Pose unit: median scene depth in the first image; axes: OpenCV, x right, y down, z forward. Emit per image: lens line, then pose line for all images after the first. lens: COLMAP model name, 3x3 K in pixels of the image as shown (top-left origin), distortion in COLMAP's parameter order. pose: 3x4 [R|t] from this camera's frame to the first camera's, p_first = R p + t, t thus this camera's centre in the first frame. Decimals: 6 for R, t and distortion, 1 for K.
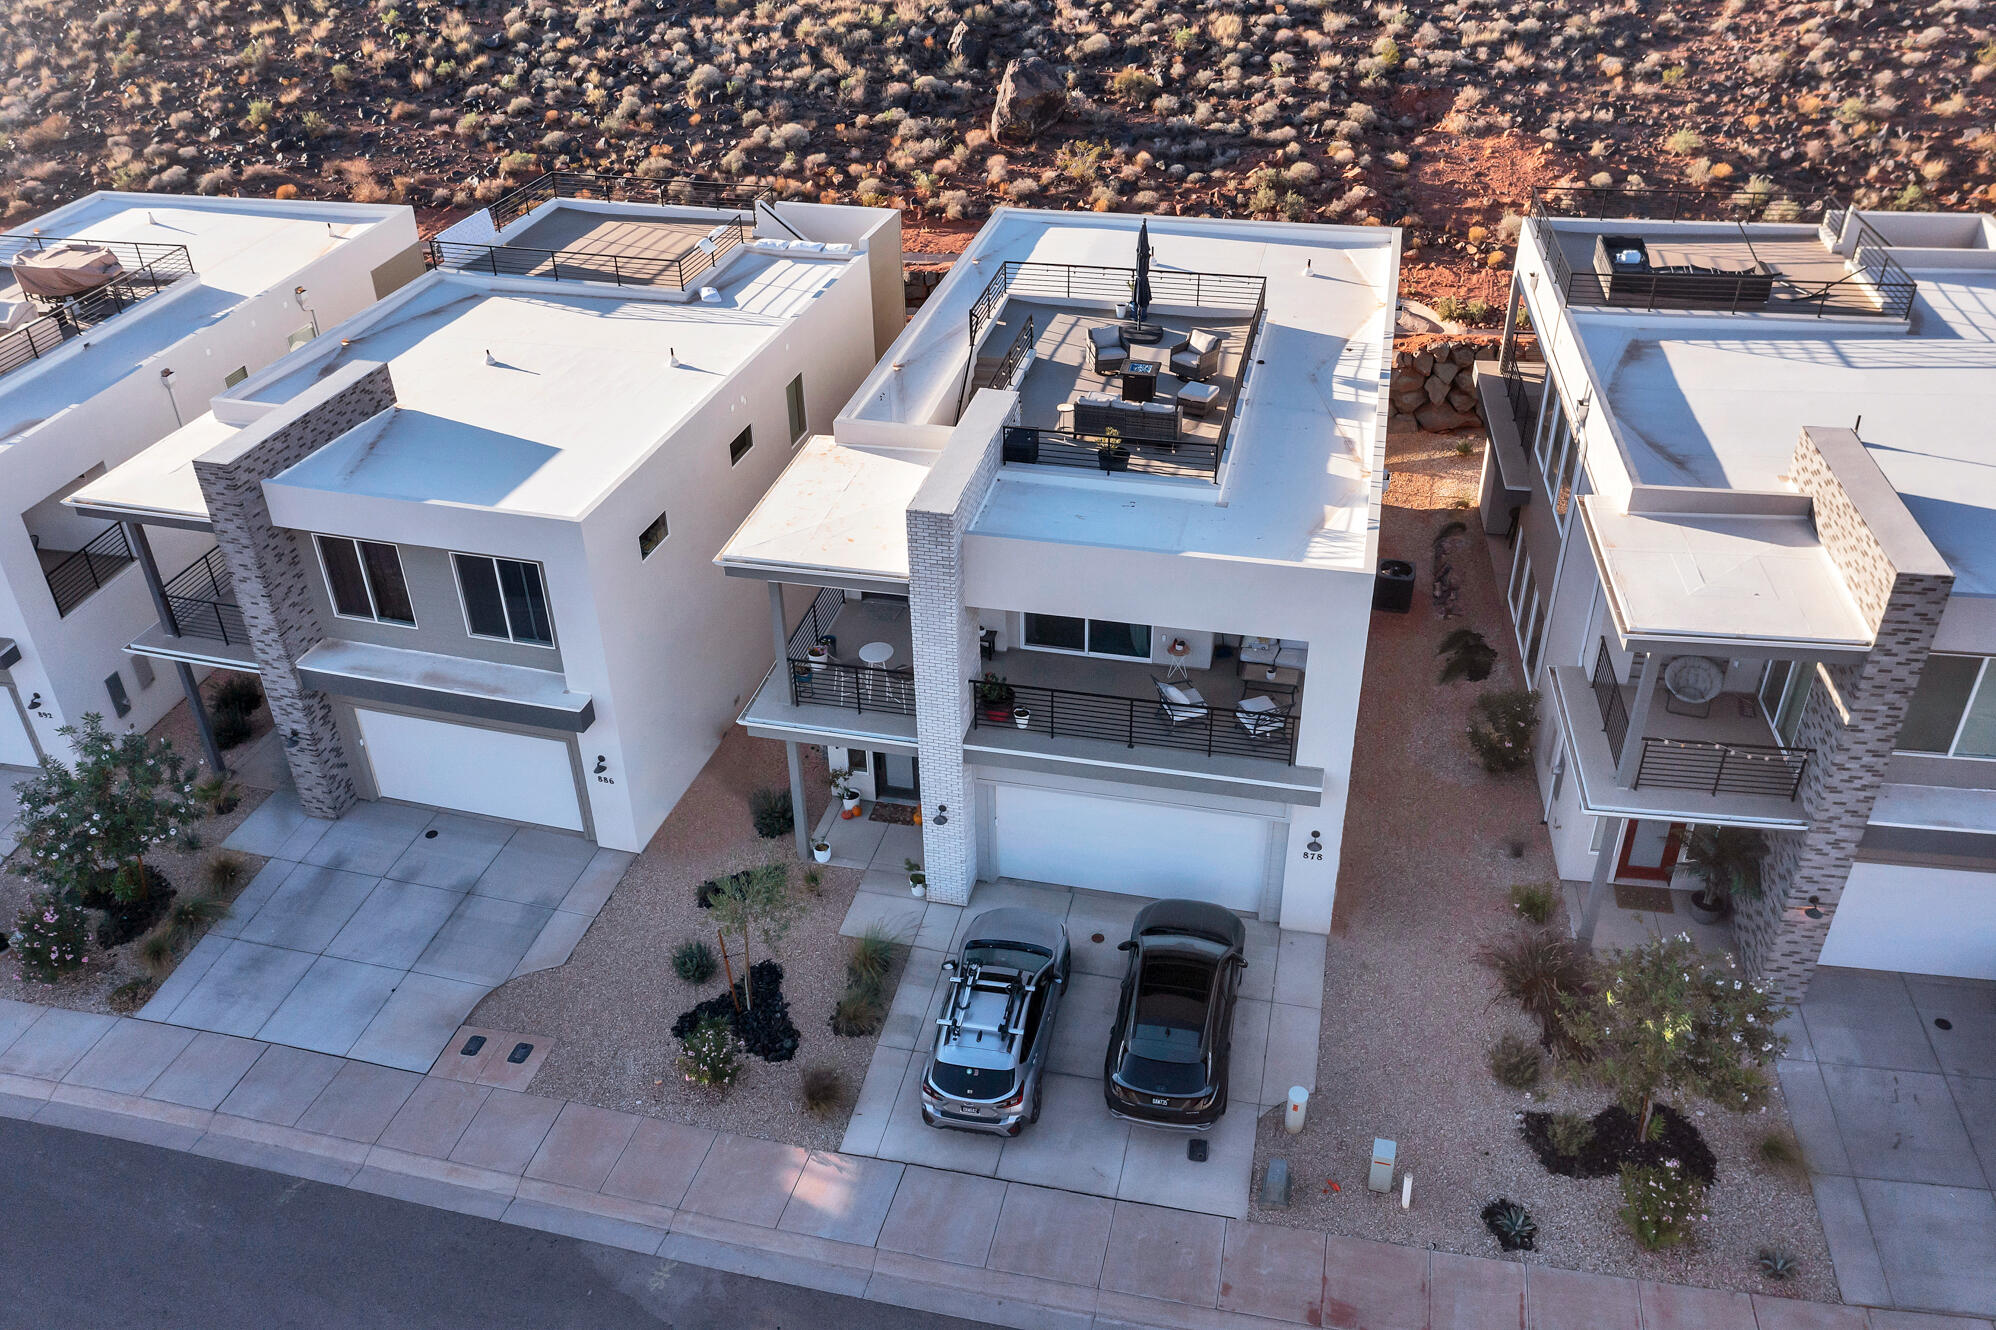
lens RADIAL K [[1609.1, 0, 998.0], [0, 1609.1, 665.0], [0, 0, 1]] dist [0.001569, 0.004093]
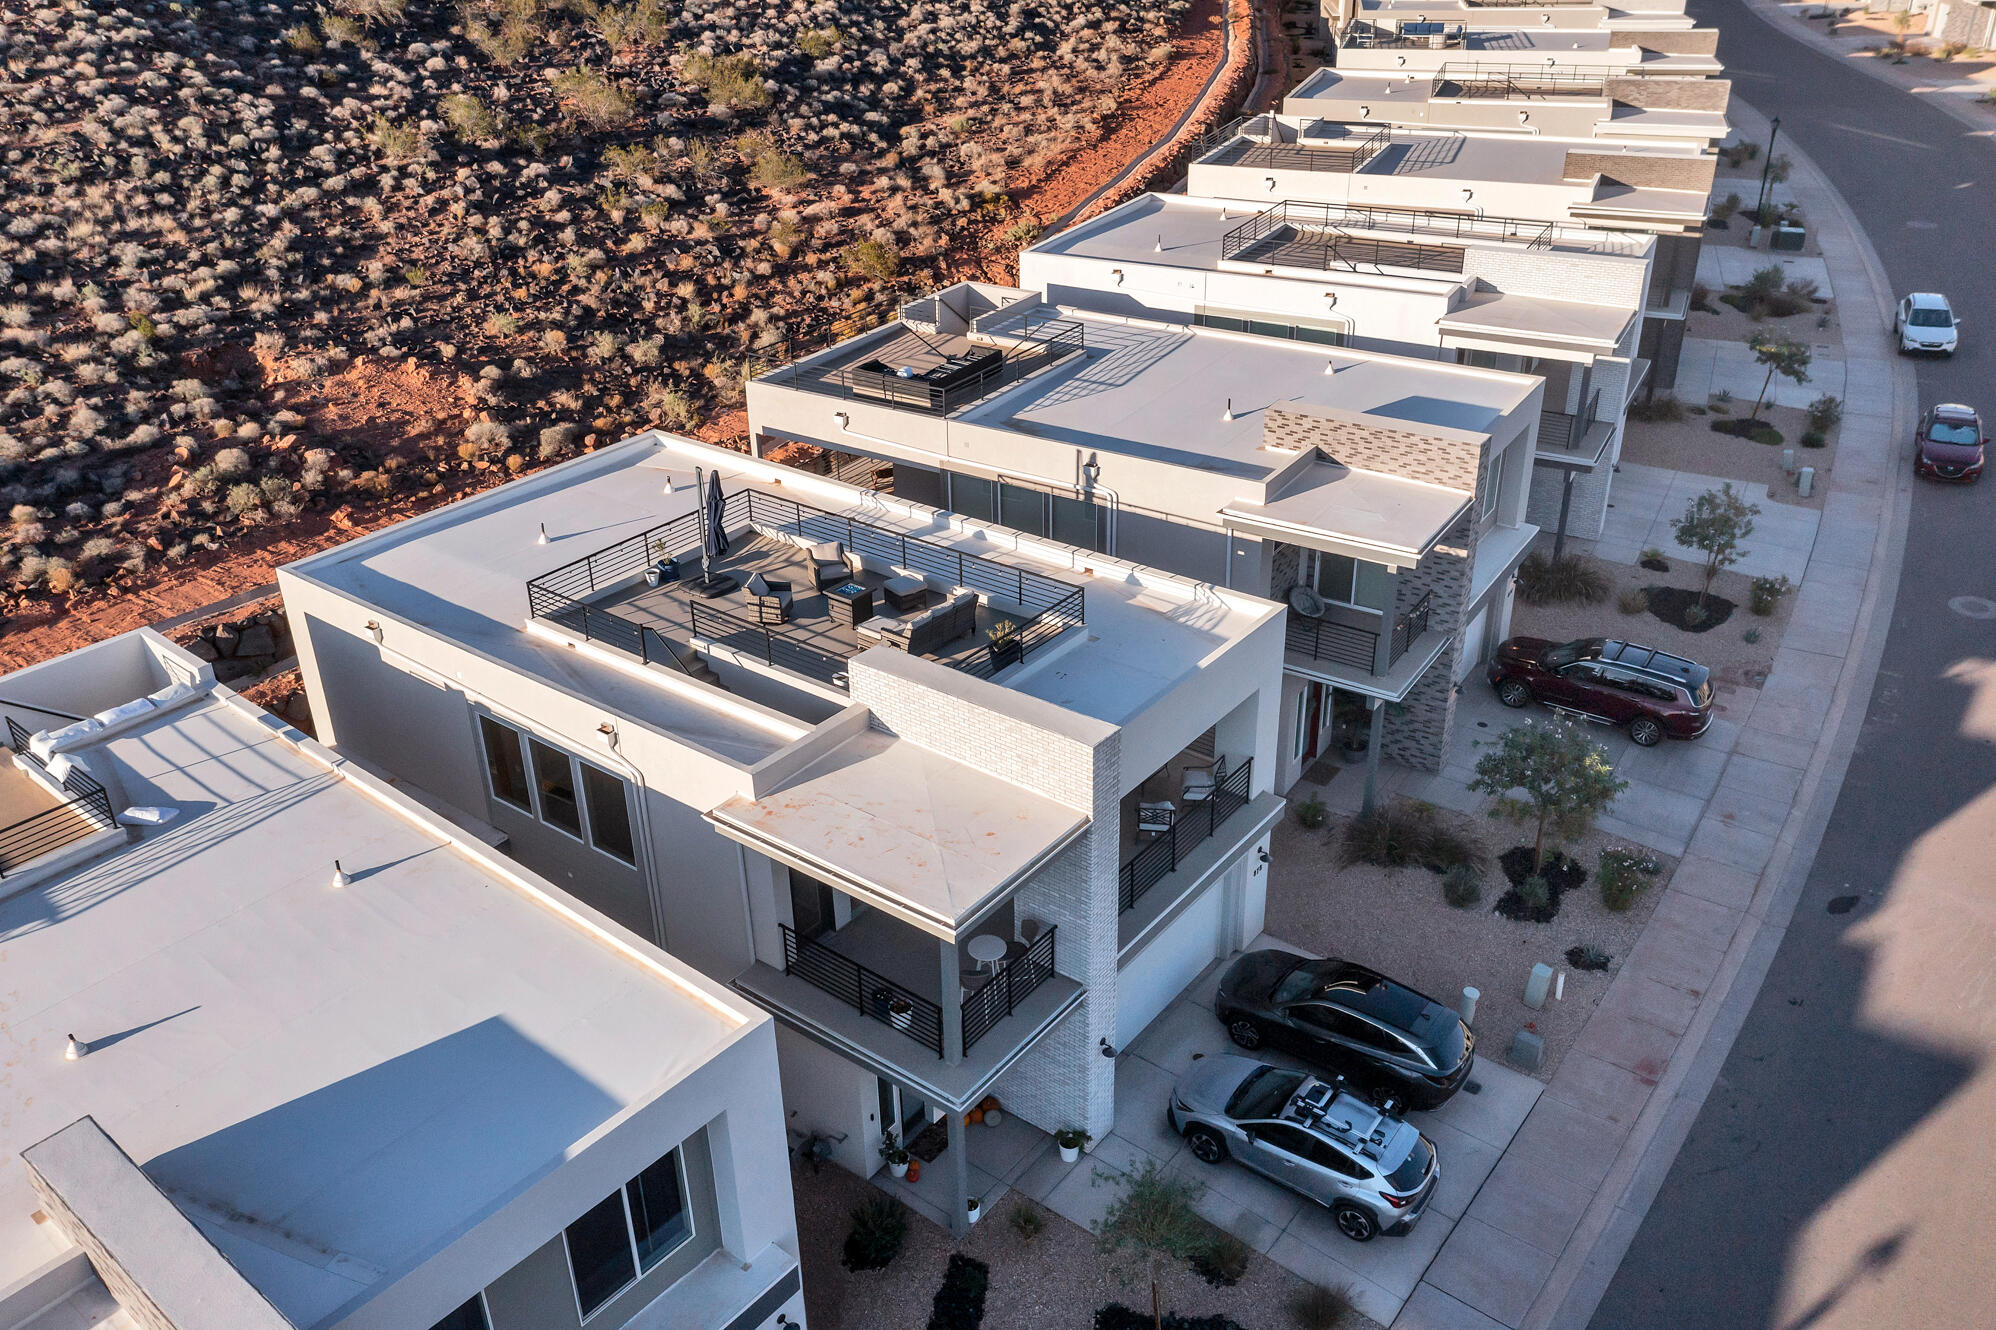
lens RADIAL K [[1583.8, 0, 1027.2], [0, 1583.8, 667.9], [0, 0, 1]] dist [-0.004643, 0.001185]
pose [[0.388383, -0.415663, 0.822425, -0.516130], [0.501236, 0.844201, 0.189965, -0.210513], [-0.773254, 0.338450, 0.536218, 0.333824]]
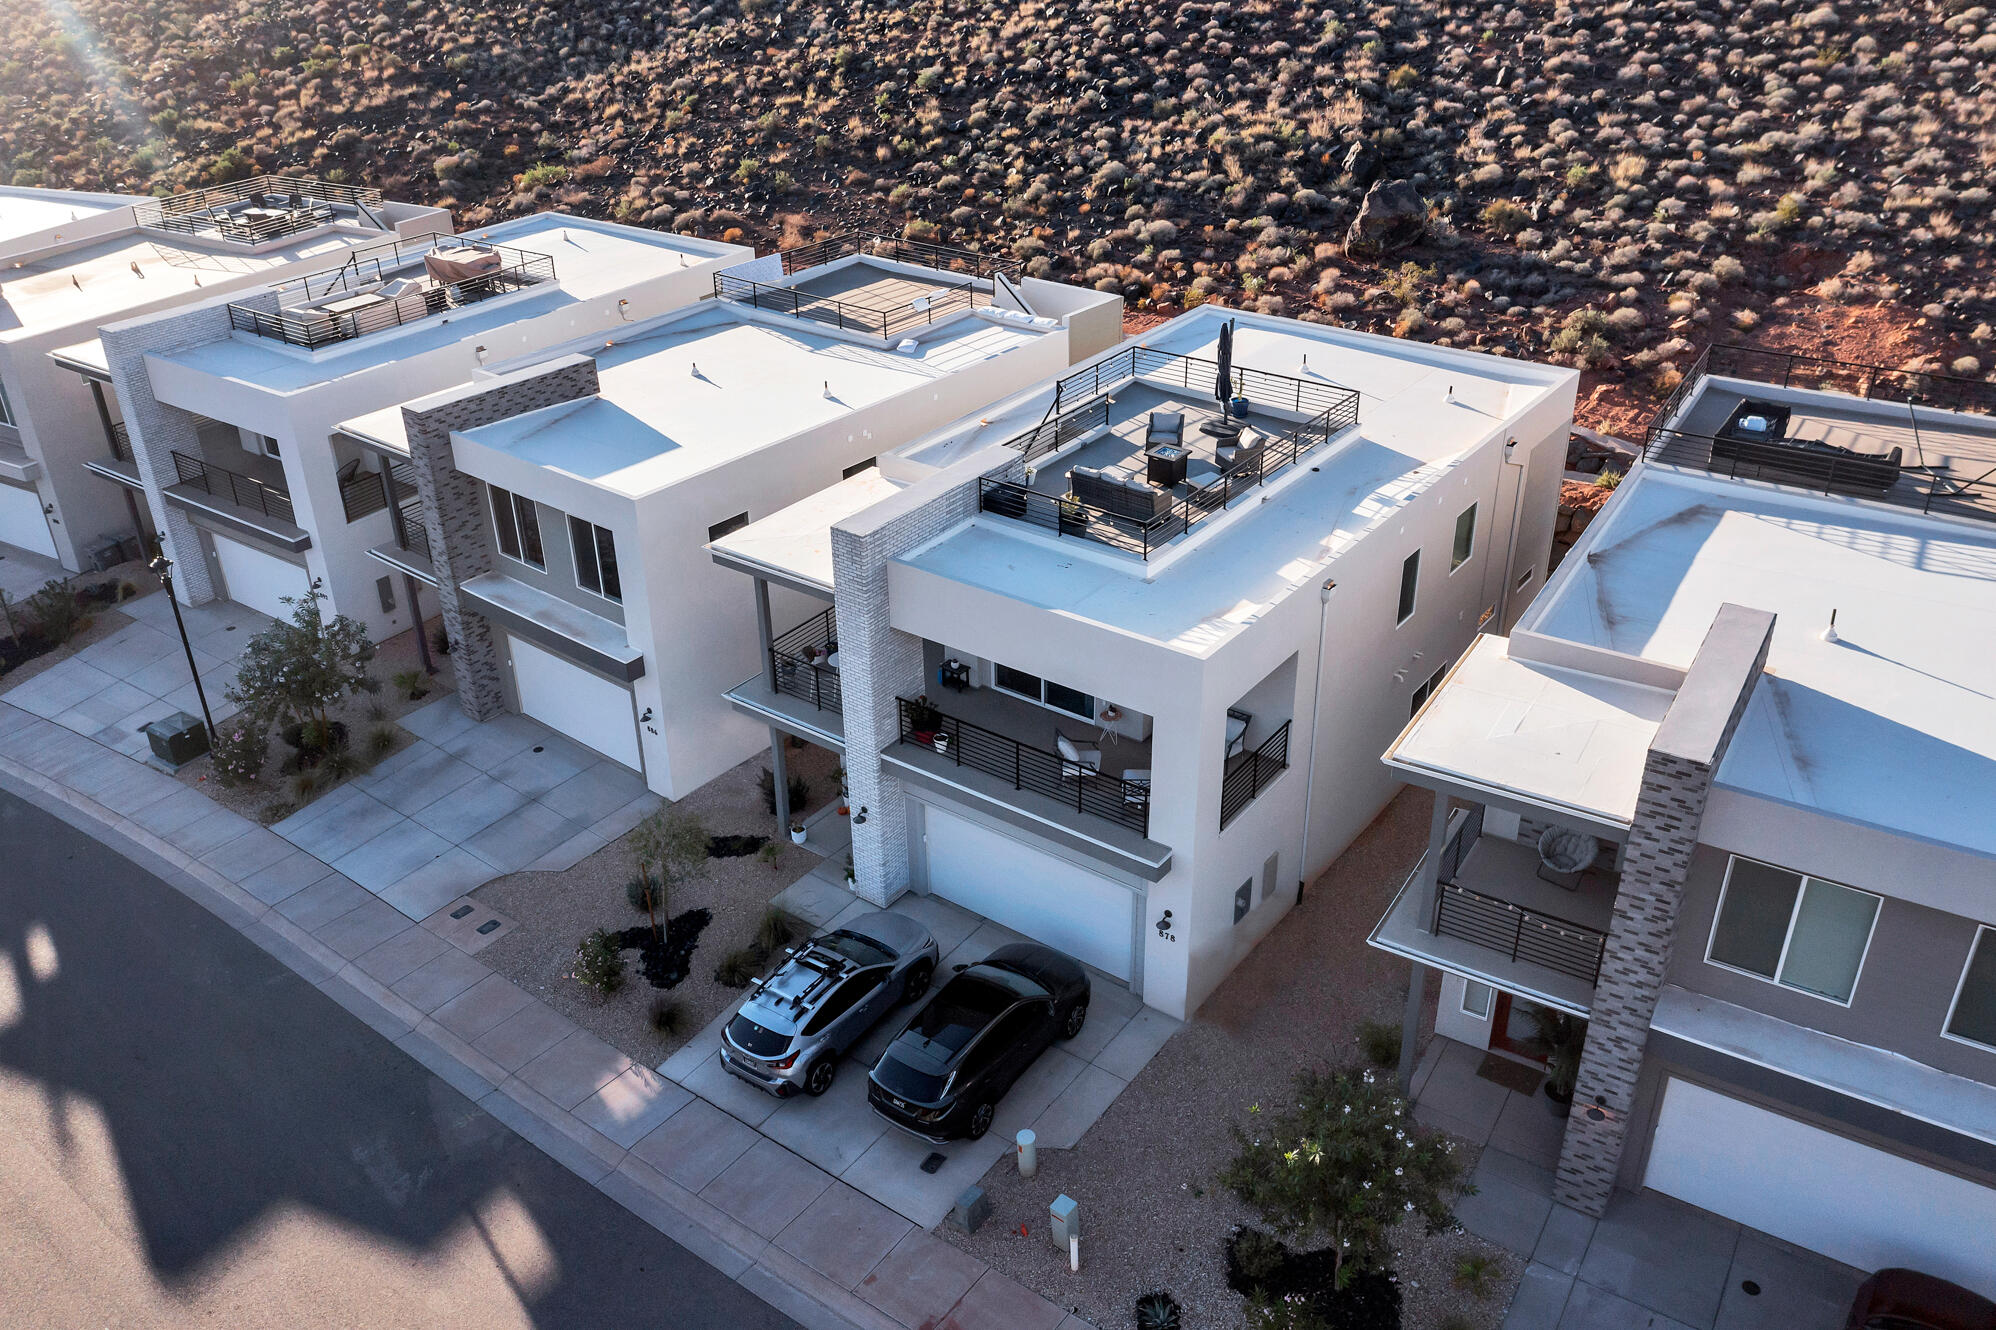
lens RADIAL K [[1609.1, 0, 998.0], [0, 1609.1, 665.0], [0, 0, 1]] dist [0.001569, 0.004093]
pose [[0.915633, 0.194863, -0.351632, 0.296496], [-0.217260, 0.975794, -0.024982, 0.000409], [0.338252, 0.099270, 0.935805, -0.002170]]
